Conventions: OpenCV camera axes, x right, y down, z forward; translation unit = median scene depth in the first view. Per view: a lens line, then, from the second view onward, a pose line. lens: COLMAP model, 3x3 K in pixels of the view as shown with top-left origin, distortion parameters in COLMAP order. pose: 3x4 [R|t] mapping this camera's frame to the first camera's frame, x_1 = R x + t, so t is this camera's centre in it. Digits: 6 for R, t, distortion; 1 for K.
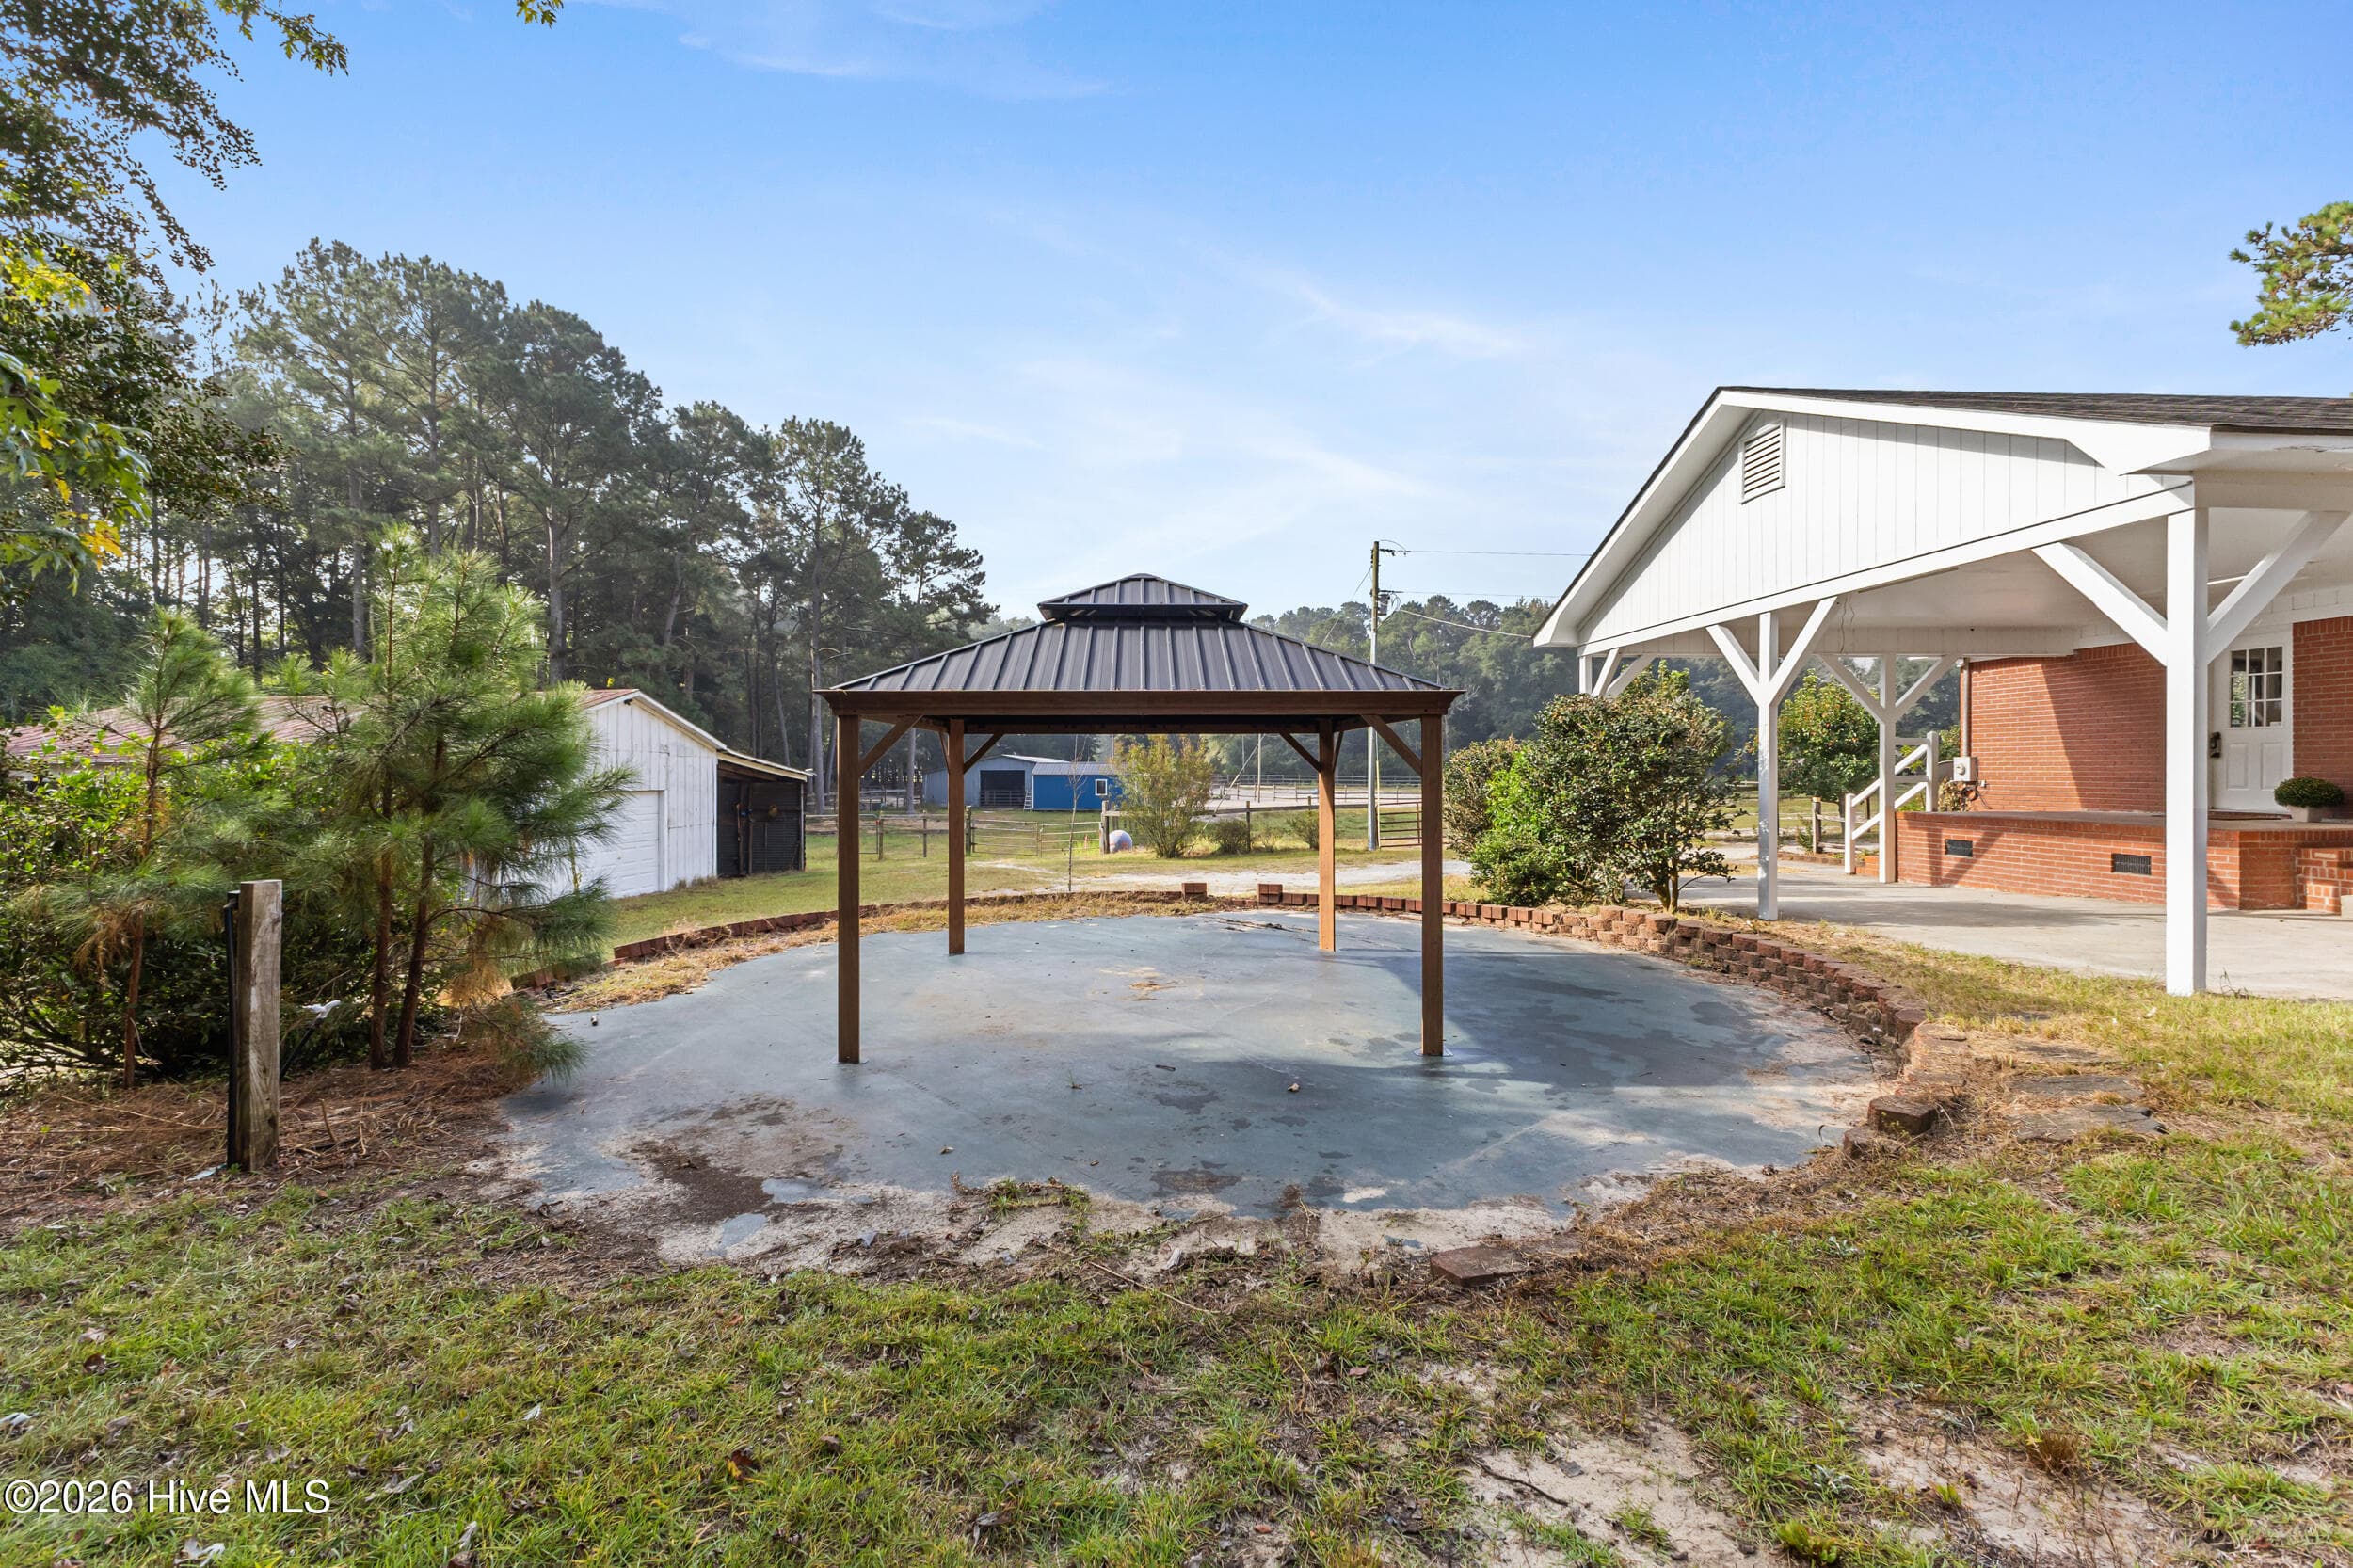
lens RADIAL K [[1022.9, 0, 1180.6], [0, 1022.9, 775.5], [0, 0, 1]] dist [0.001187, 0.000251]
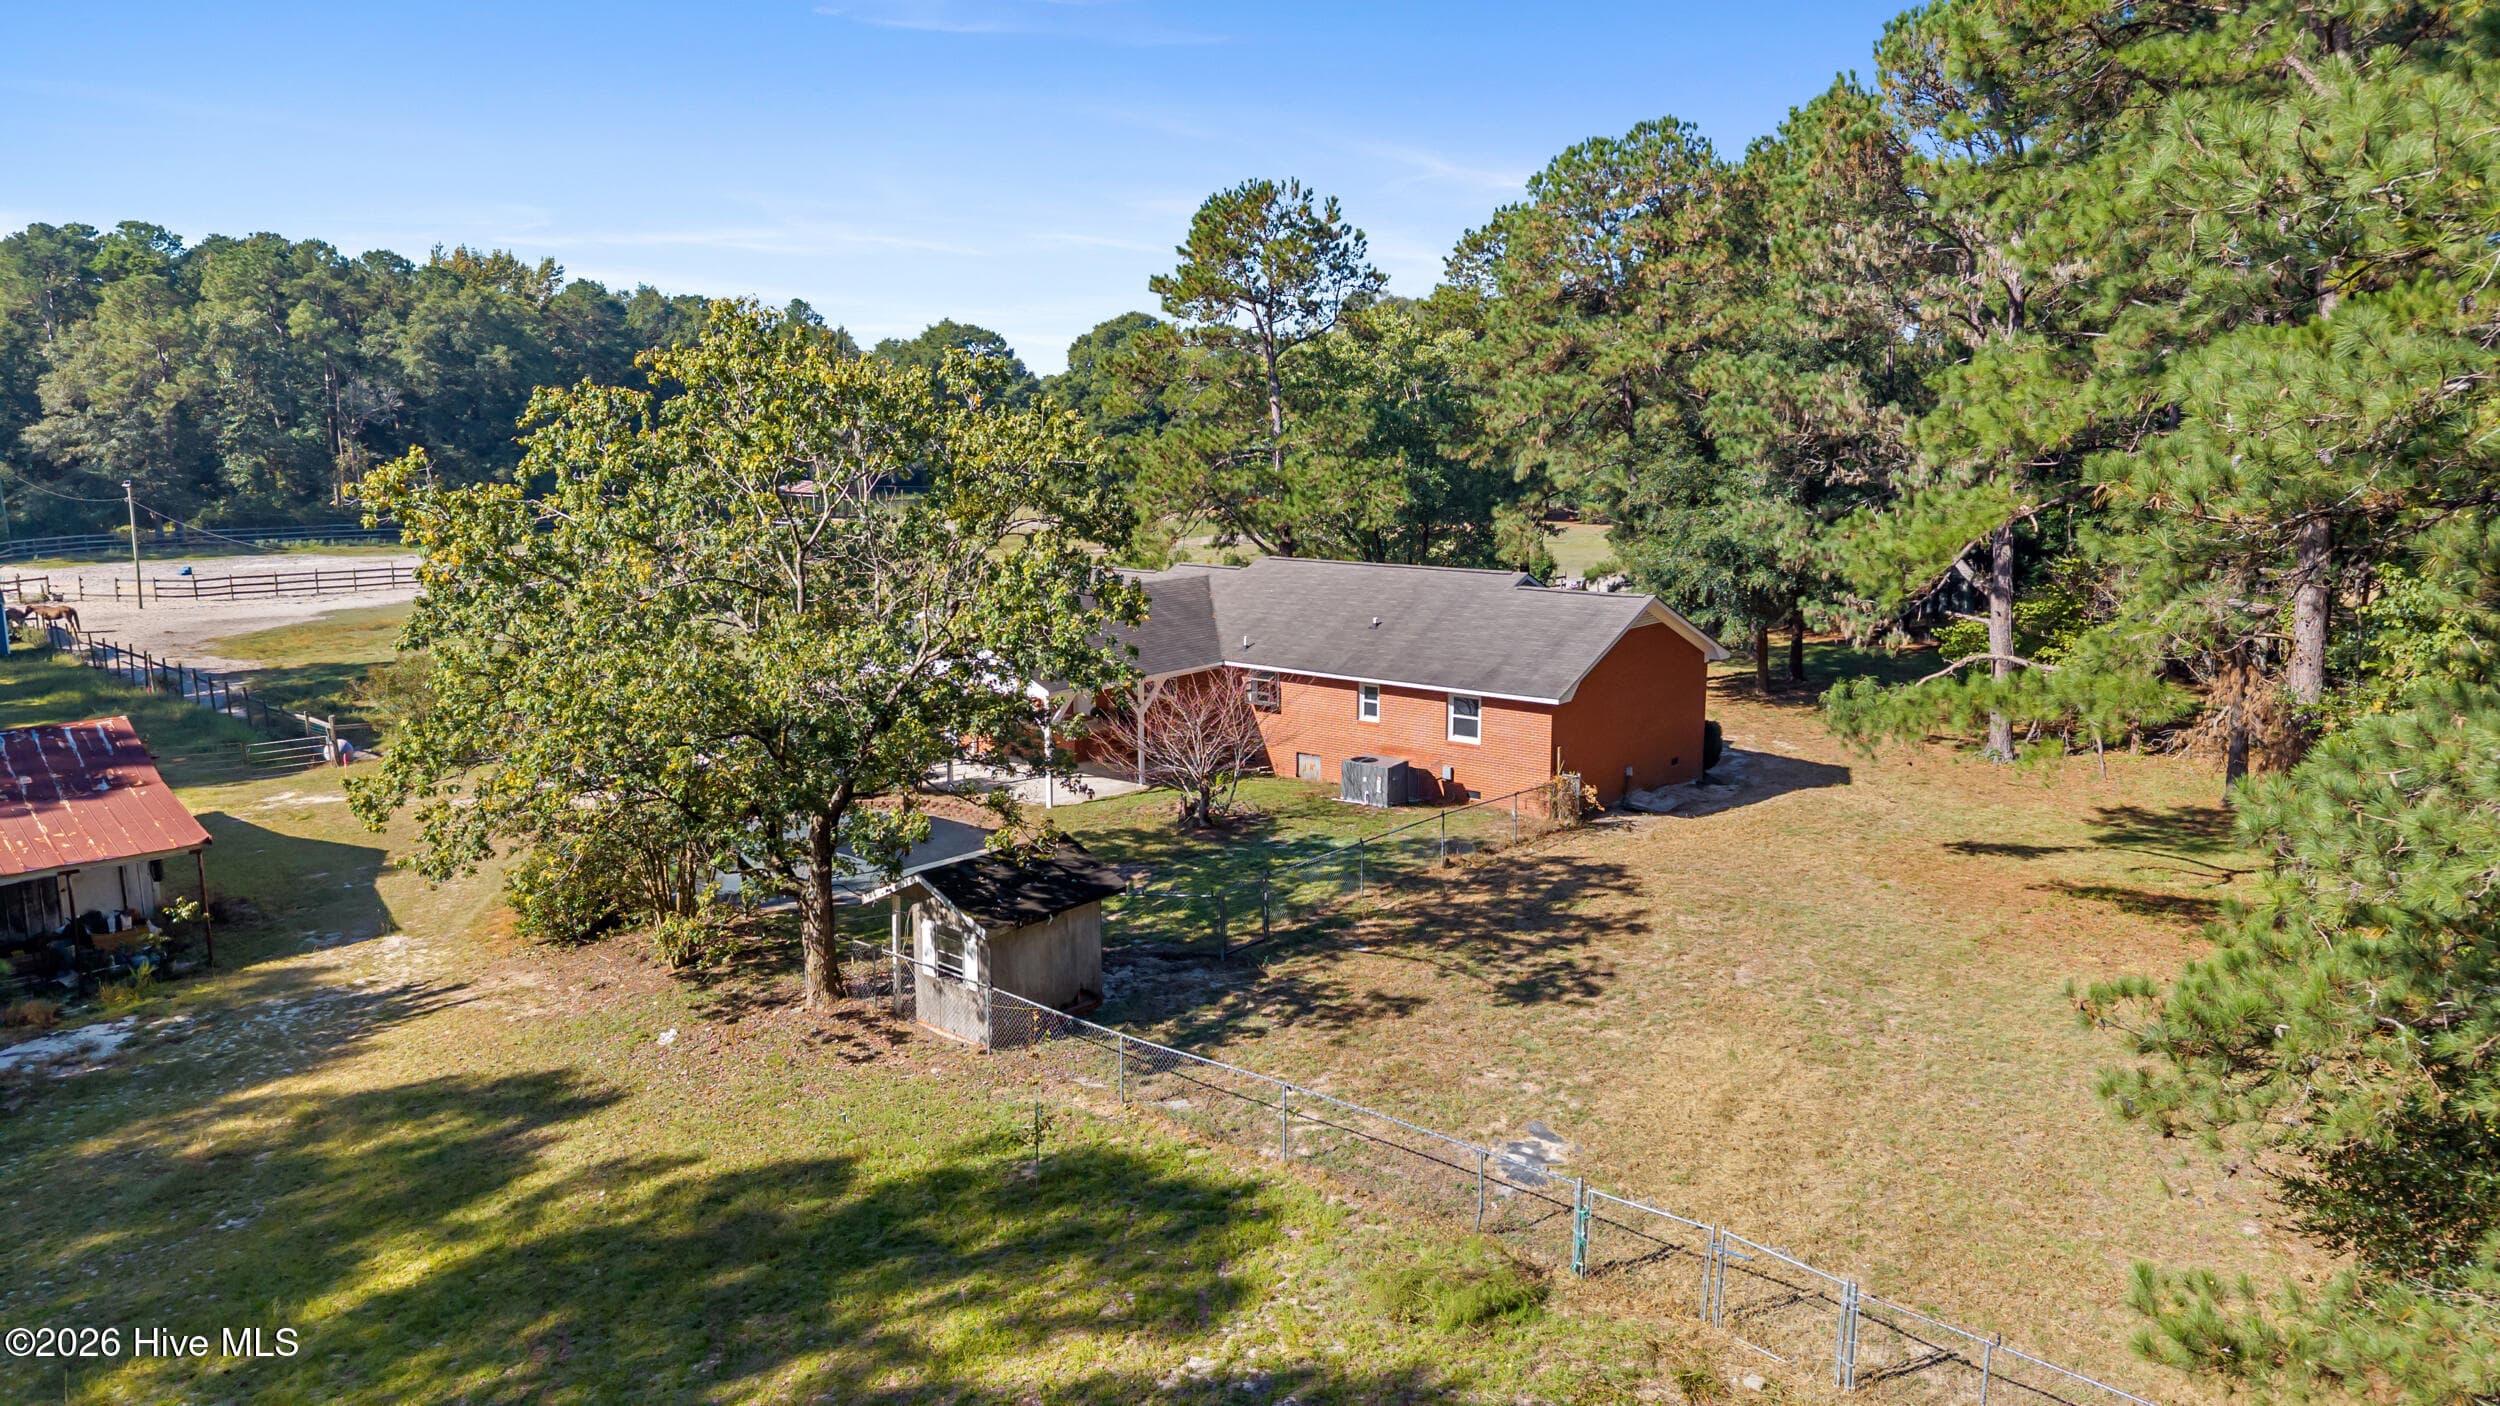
lens RADIAL K [[1656.6, 0, 1250.0], [0, 1656.6, 703.0], [0, 0, 1]] dist [0.035253, -0.052492]
pose [[0.681833, -0.126285, 0.720525, -1.030699], [0.007397, 0.986126, 0.165837, -0.412379], [-0.731470, -0.107743, 0.673307, -1.276368]]
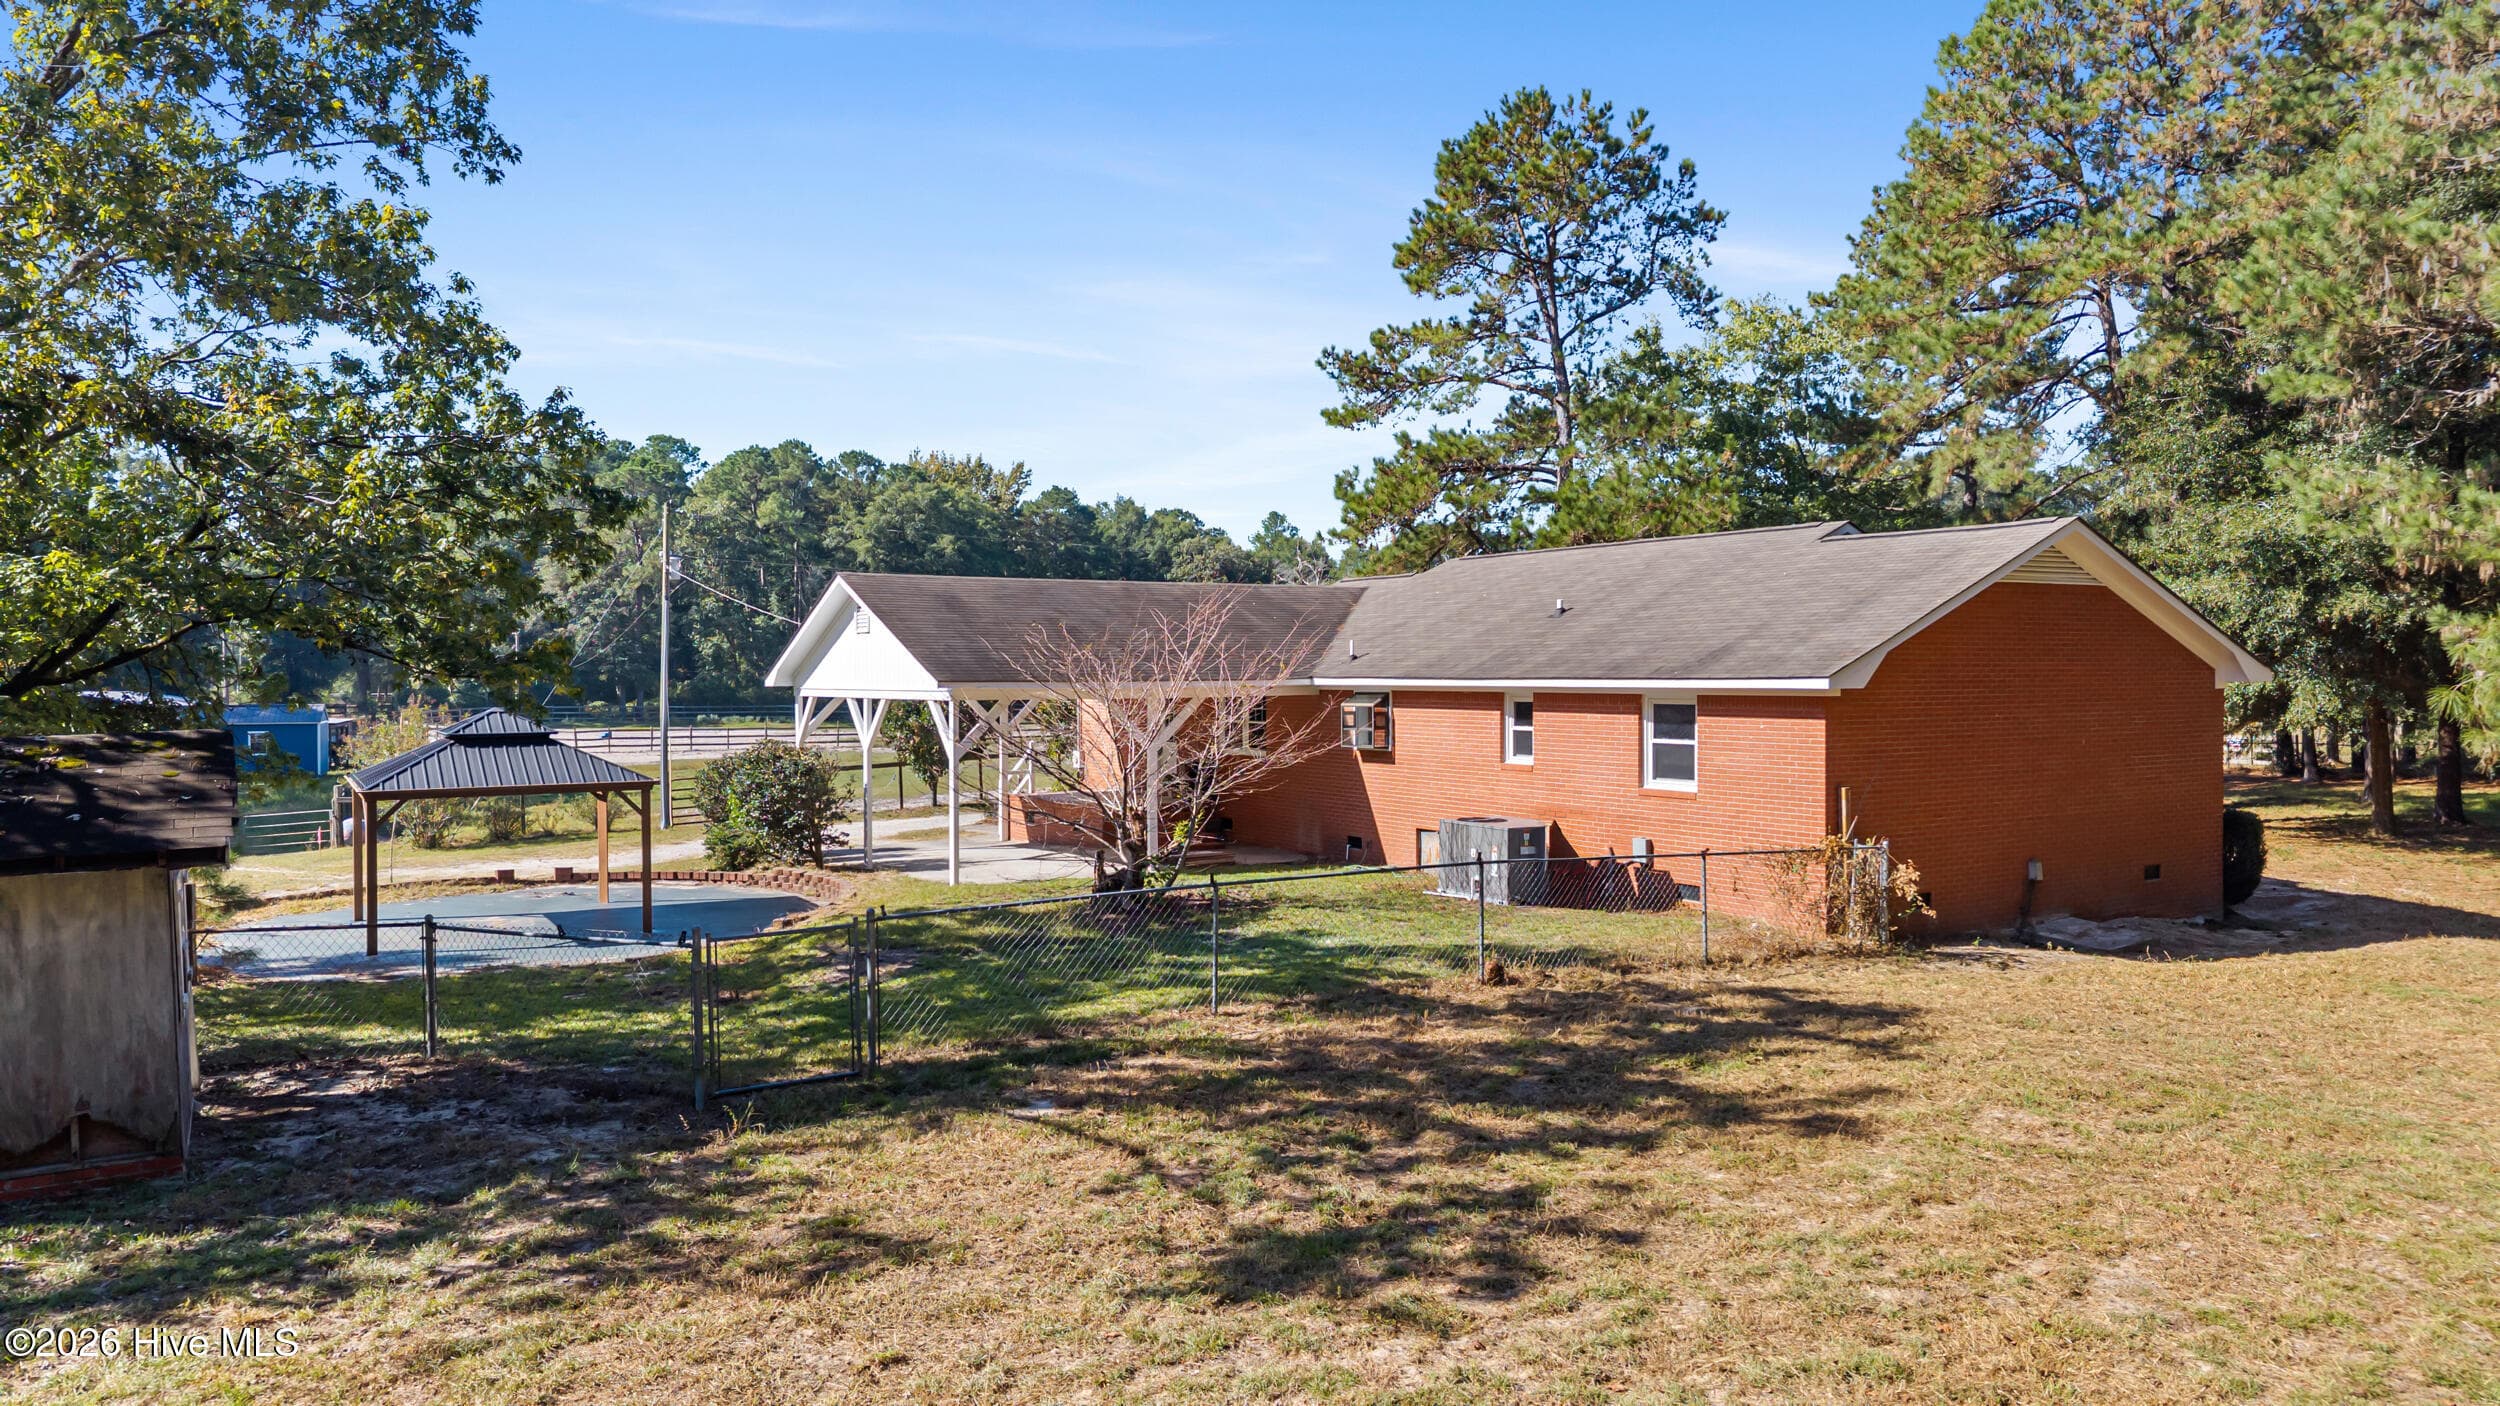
lens RADIAL K [[1656.6, 0, 1250.0], [0, 1656.6, 703.0], [0, 0, 1]] dist [0.035253, -0.052492]
pose [[0.878113, -0.012439, 0.478291, -0.107759], [0.007150, 0.999892, 0.012876, -0.087545], [-0.478399, -0.007887, 0.878107, -0.895493]]
